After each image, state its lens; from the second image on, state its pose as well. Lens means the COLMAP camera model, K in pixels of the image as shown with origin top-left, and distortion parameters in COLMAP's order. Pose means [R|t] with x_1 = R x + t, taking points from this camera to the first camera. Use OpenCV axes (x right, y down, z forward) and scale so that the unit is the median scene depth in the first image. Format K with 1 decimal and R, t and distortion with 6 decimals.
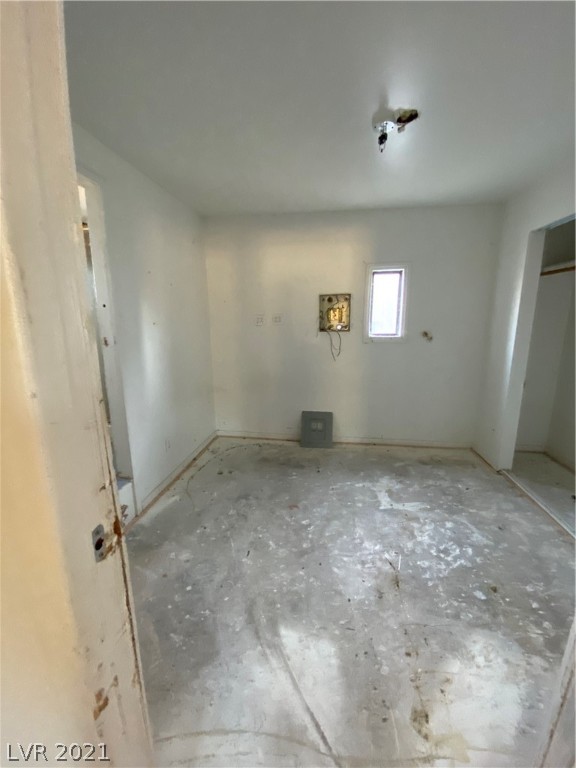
lens RADIAL K [[313.5, 0, 293.2], [0, 313.5, 386.8], [0, 0, 1]] dist [0.025702, -0.024776]
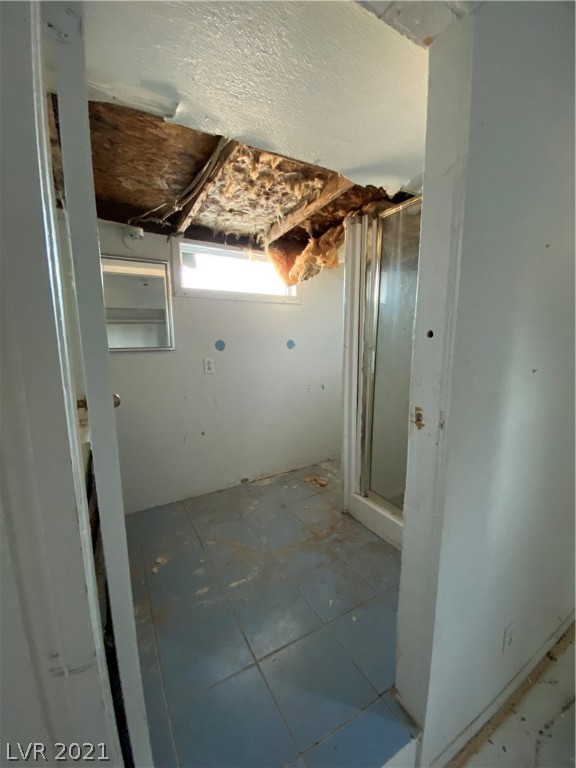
lens RADIAL K [[313.5, 0, 293.2], [0, 313.5, 386.8], [0, 0, 1]] dist [0.025702, -0.024776]
pose [[0.624720, 0.114741, -0.772373, -0.376664], [-0.153617, 0.987874, 0.022505, -0.166906], [0.765589, 0.104590, 0.634771, 0.596213]]
